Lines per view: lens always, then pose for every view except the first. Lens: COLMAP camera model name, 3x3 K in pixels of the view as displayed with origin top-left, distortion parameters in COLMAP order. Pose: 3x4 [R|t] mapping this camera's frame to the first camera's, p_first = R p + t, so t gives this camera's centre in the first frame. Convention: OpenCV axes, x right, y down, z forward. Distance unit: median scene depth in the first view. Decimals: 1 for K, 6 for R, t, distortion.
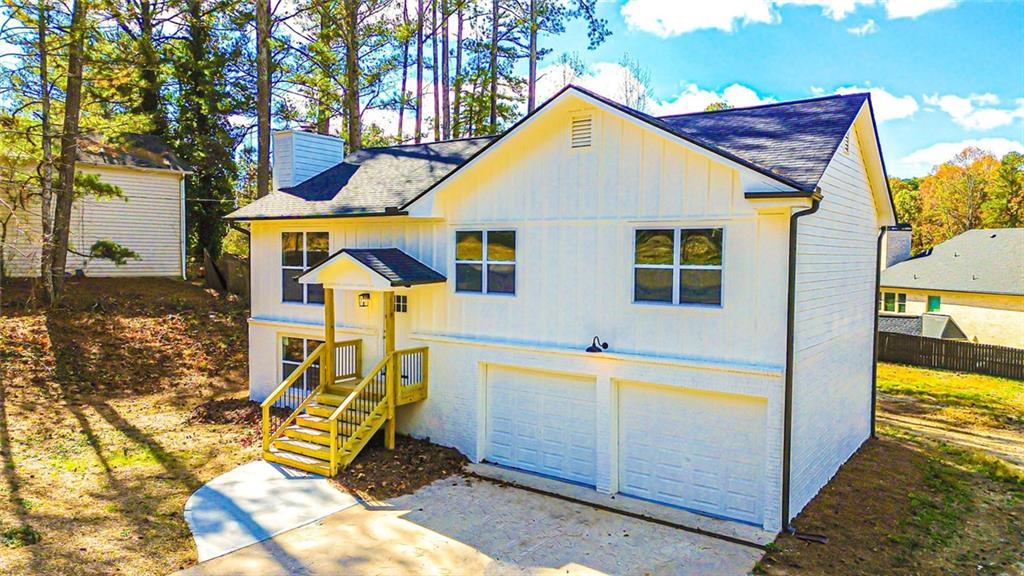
lens RADIAL K [[701.7, 0, 536.9], [0, 701.7, 302.2], [0, 0, 1]] dist [0.022932, -0.002635]
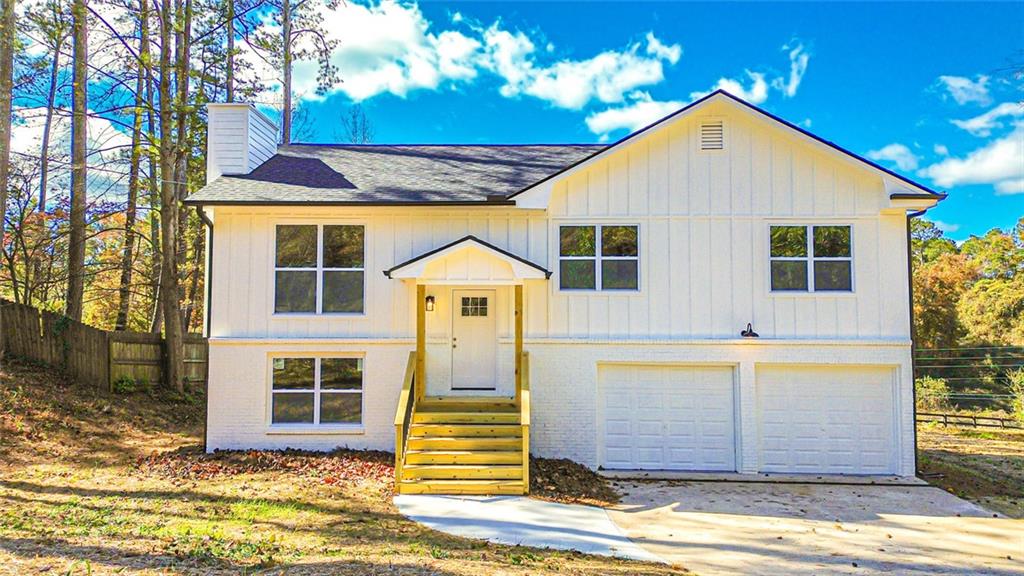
lens RADIAL K [[756.1, 0, 509.5], [0, 756.1, 290.0], [0, 0, 1]] dist [-0.001700, -0.006062]
pose [[0.848600, 0.009676, 0.528947, -0.741090], [0.042839, 0.995293, -0.086933, 0.073906], [-0.527298, 0.096431, 0.844190, 0.193684]]
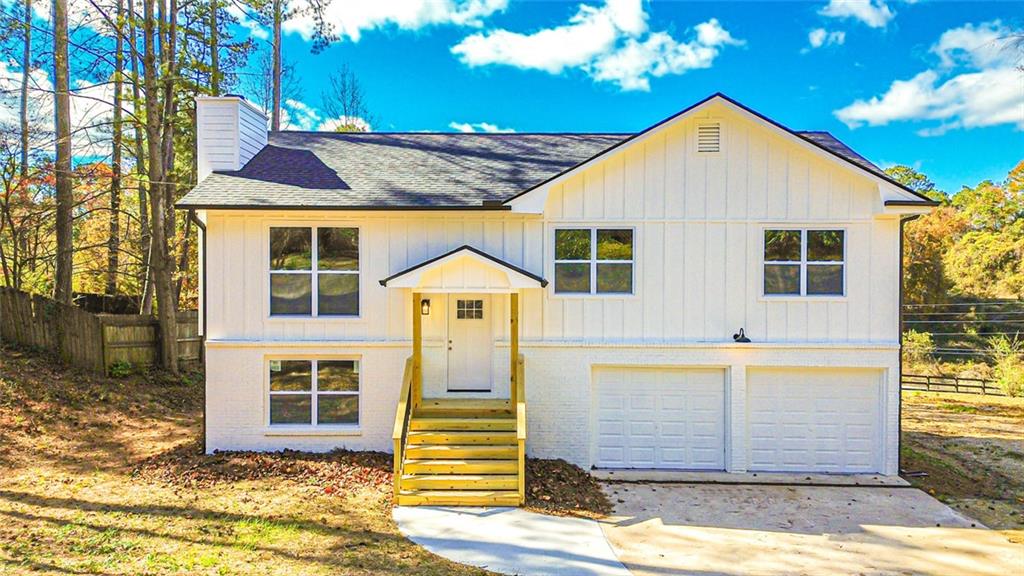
lens RADIAL K [[756.1, 0, 511.0], [0, 756.1, 292.2], [0, 0, 1]] dist [-0.001700, -0.006062]
pose [[0.840819, -0.030956, 0.540430, -0.748106], [0.042446, 0.999060, -0.008813, -0.009746], [-0.539650, 0.030349, 0.841343, 0.188236]]
